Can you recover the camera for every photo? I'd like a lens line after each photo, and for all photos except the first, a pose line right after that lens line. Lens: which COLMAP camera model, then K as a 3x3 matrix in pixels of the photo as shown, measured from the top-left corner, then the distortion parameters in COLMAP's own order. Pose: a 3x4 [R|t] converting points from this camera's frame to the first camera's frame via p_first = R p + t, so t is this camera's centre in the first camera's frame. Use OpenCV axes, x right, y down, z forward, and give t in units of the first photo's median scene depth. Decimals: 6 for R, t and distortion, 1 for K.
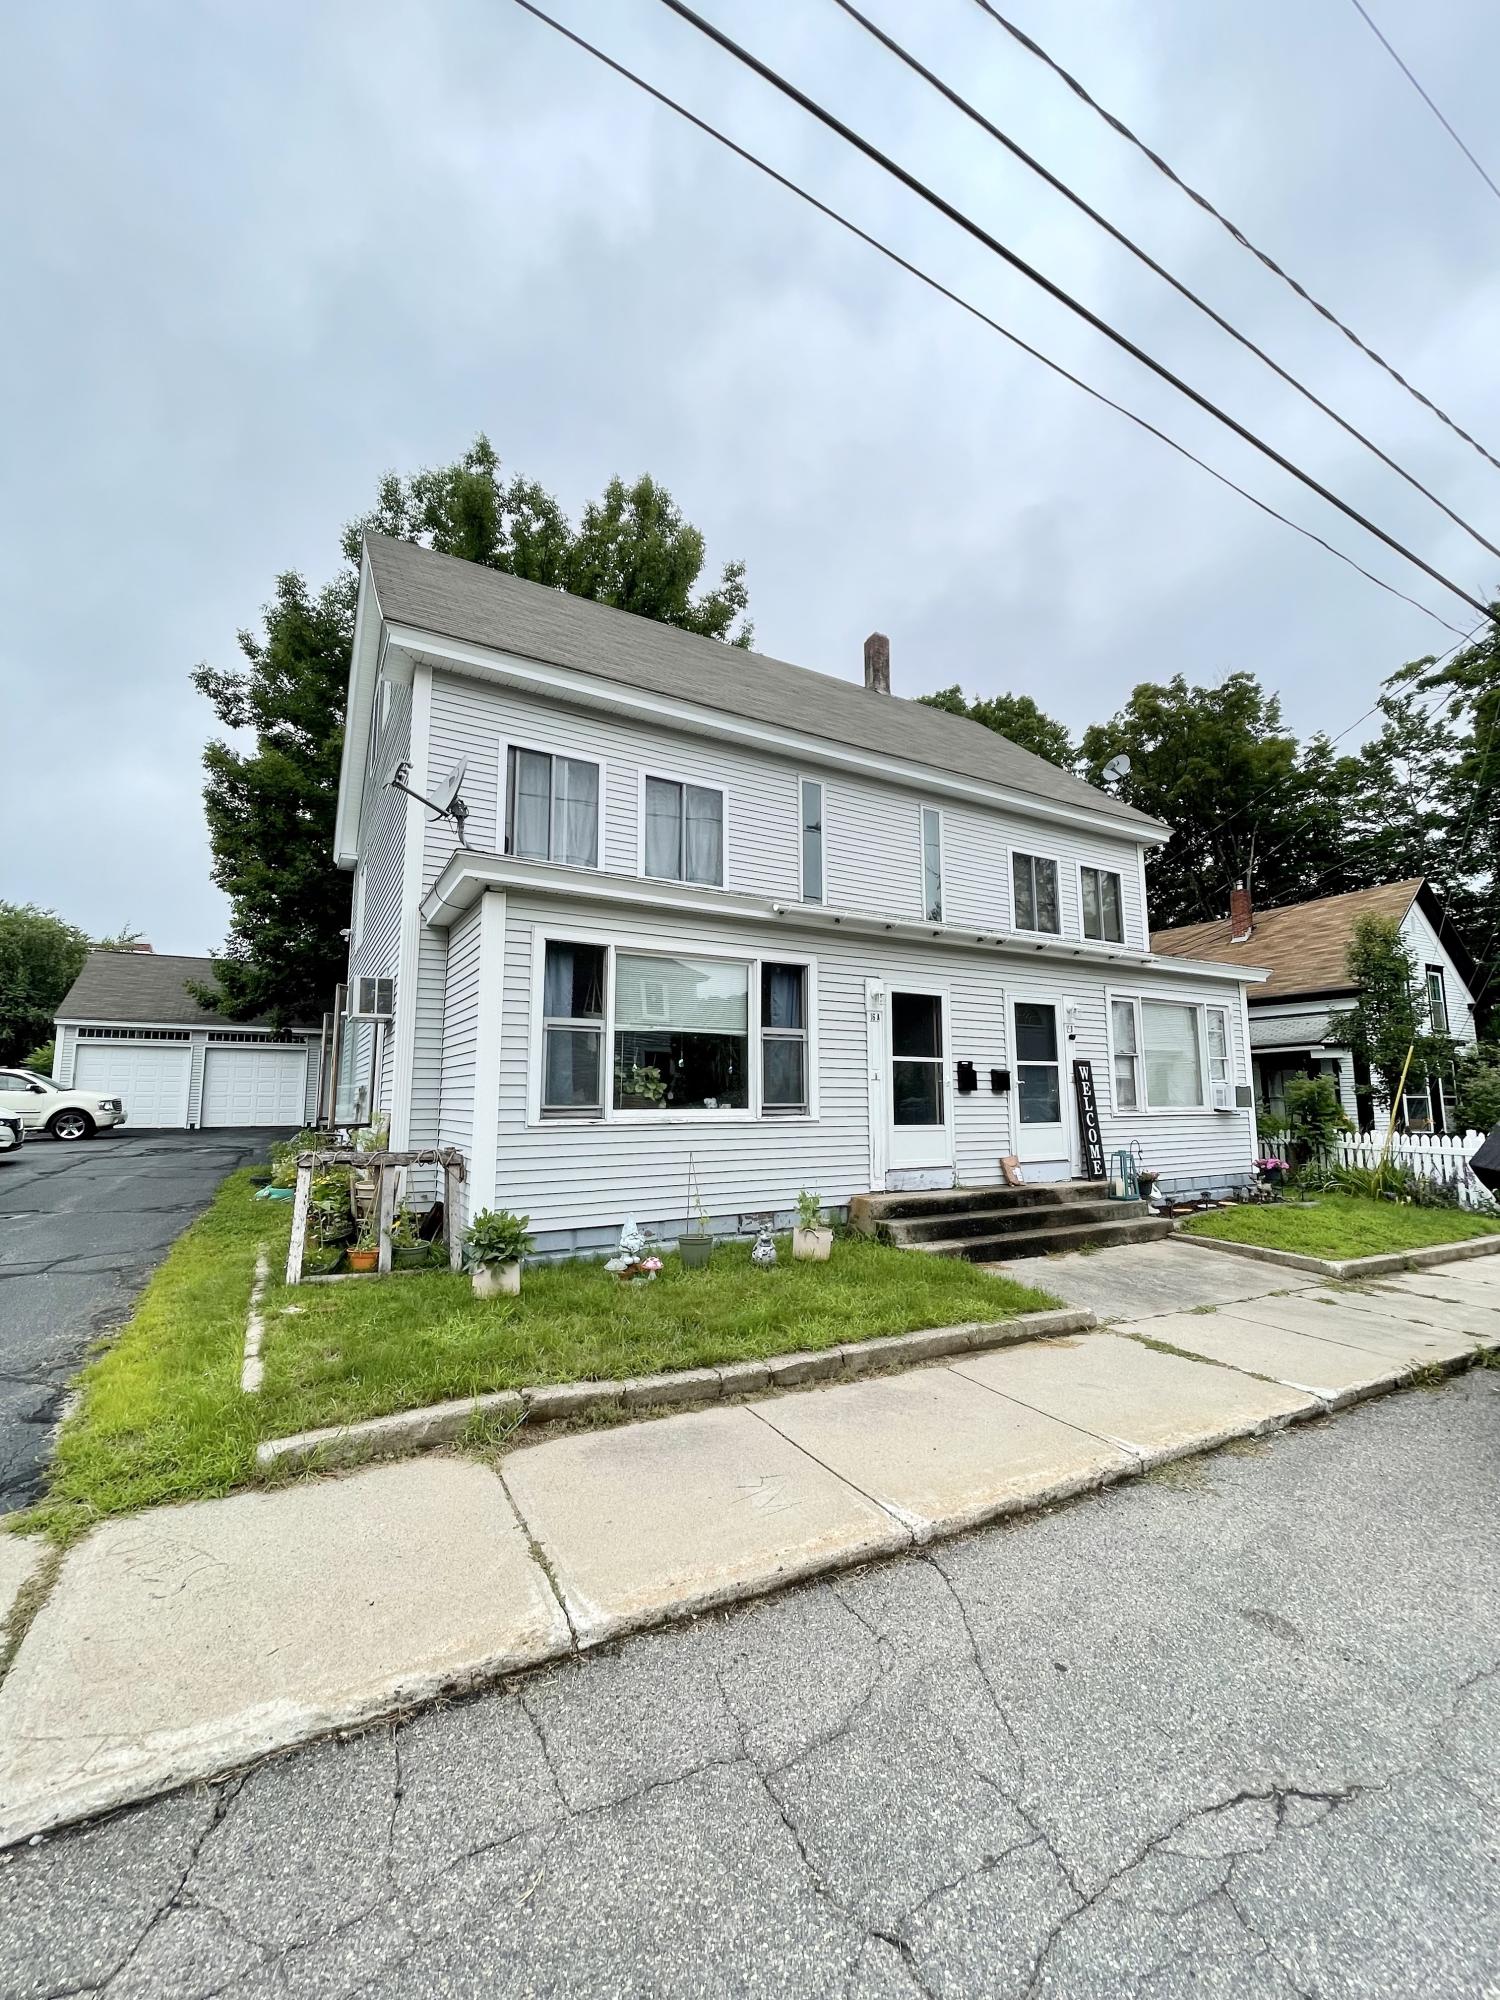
lens RADIAL K [[791.2, 0, 752.7], [0, 791.2, 994.3], [0, 0, 1]] dist [-0.004310, 0.002971]
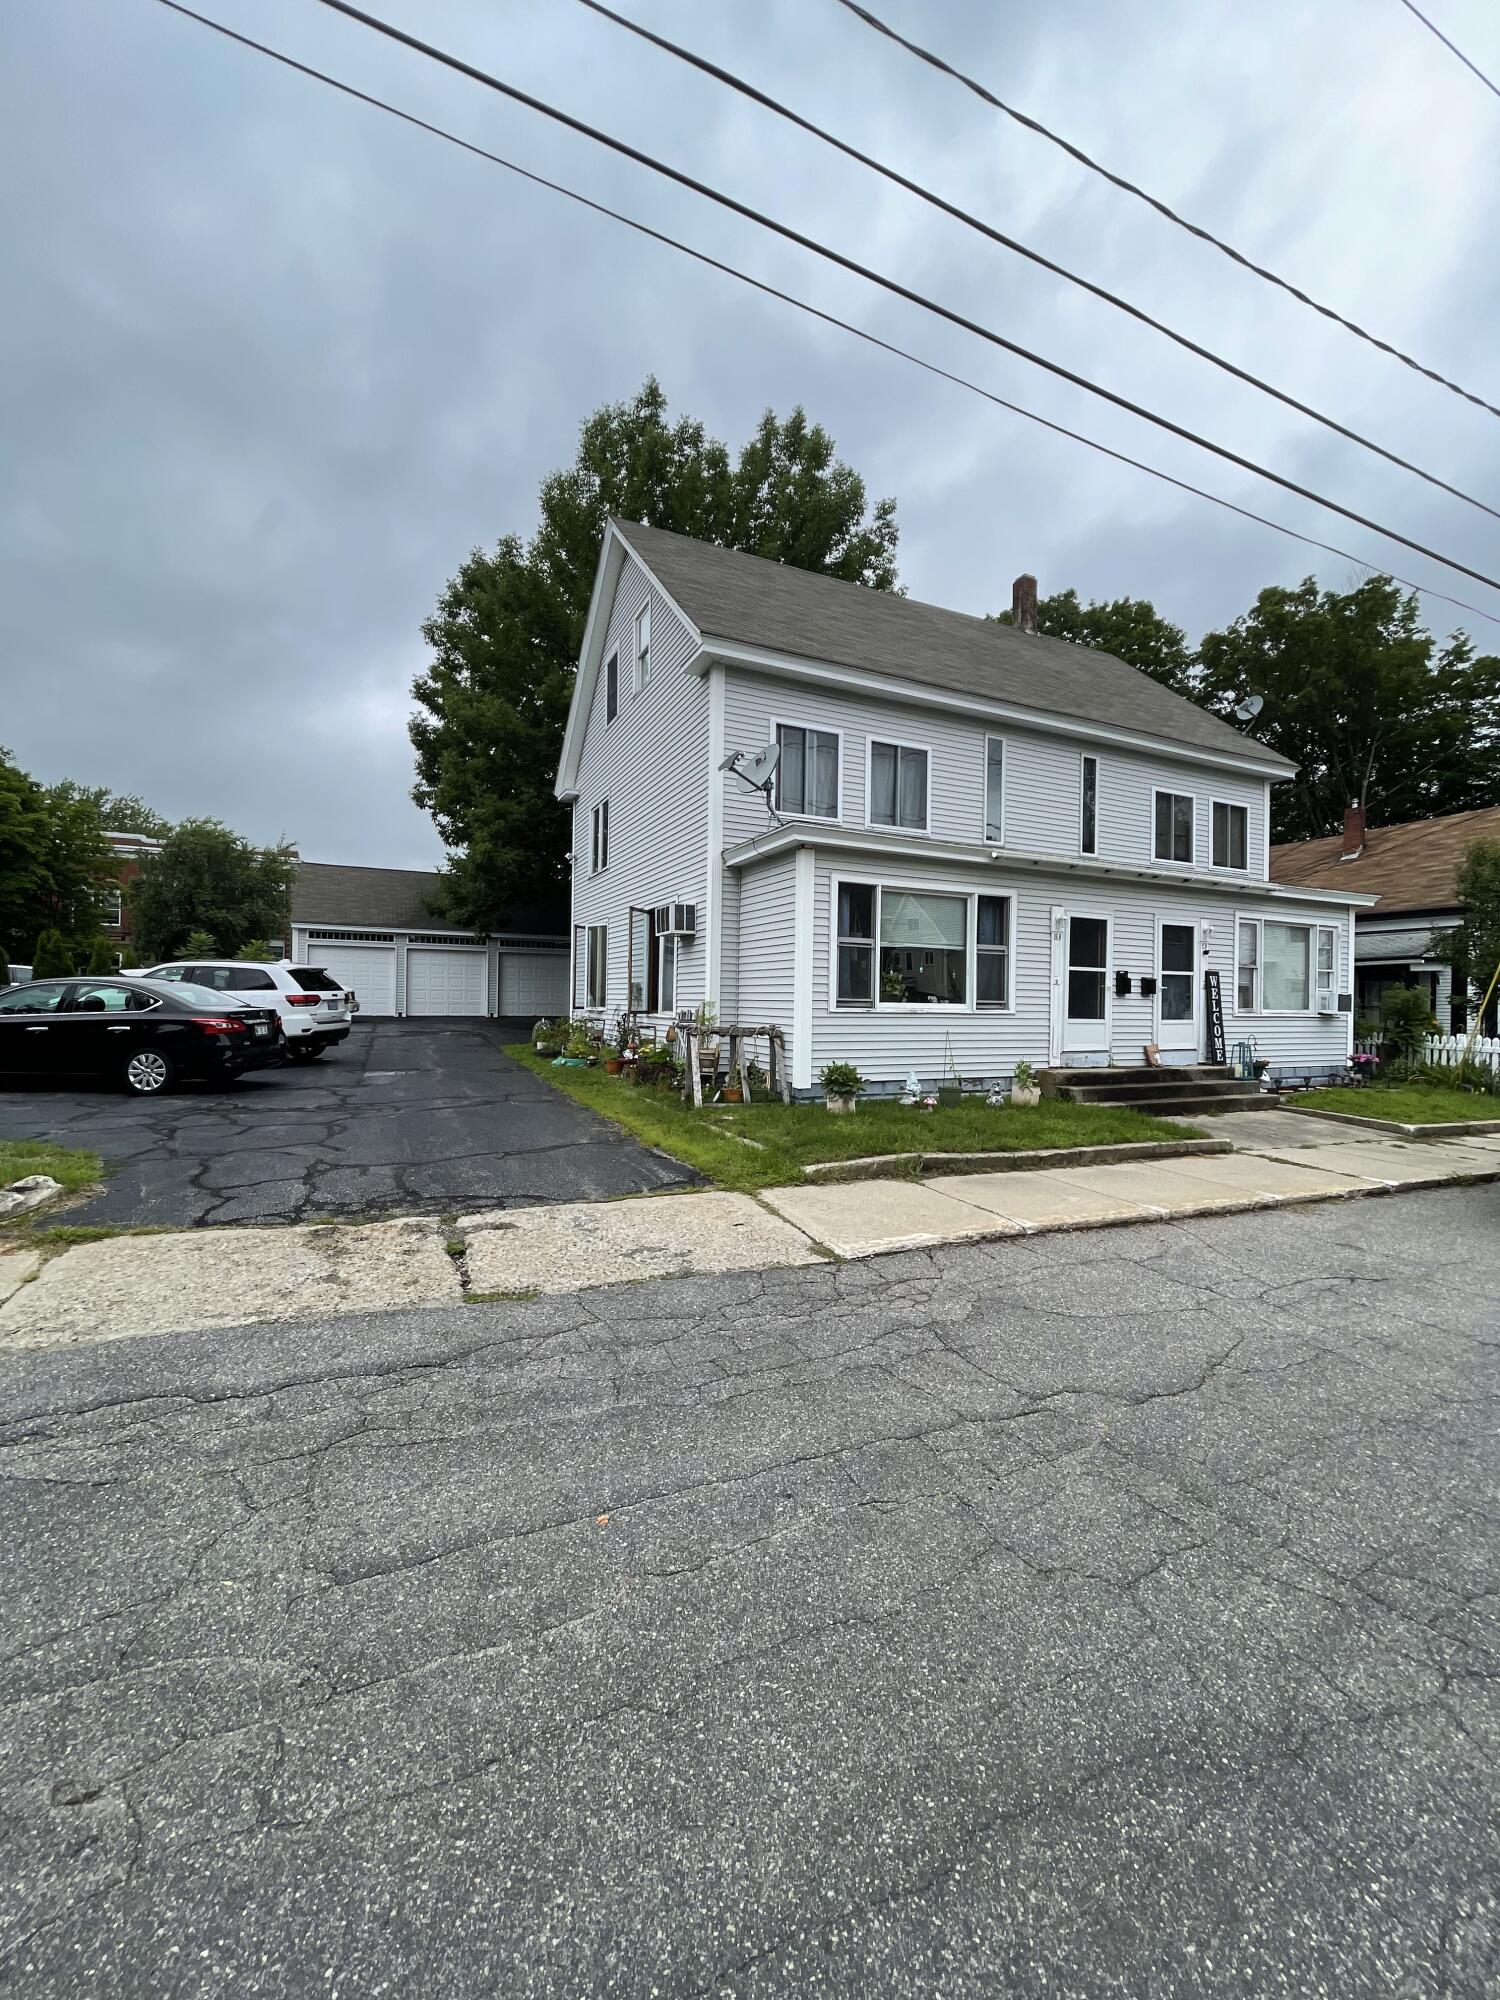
lens RADIAL K [[791.2, 0, 751.2], [0, 791.2, 995.7], [0, 0, 1]] dist [-0.004310, 0.002971]
pose [[0.996412, 0.016559, -0.082999, -0.193012], [-0.006072, 0.992132, 0.125050, -0.028344], [0.084416, -0.124097, 0.988673, -0.282628]]
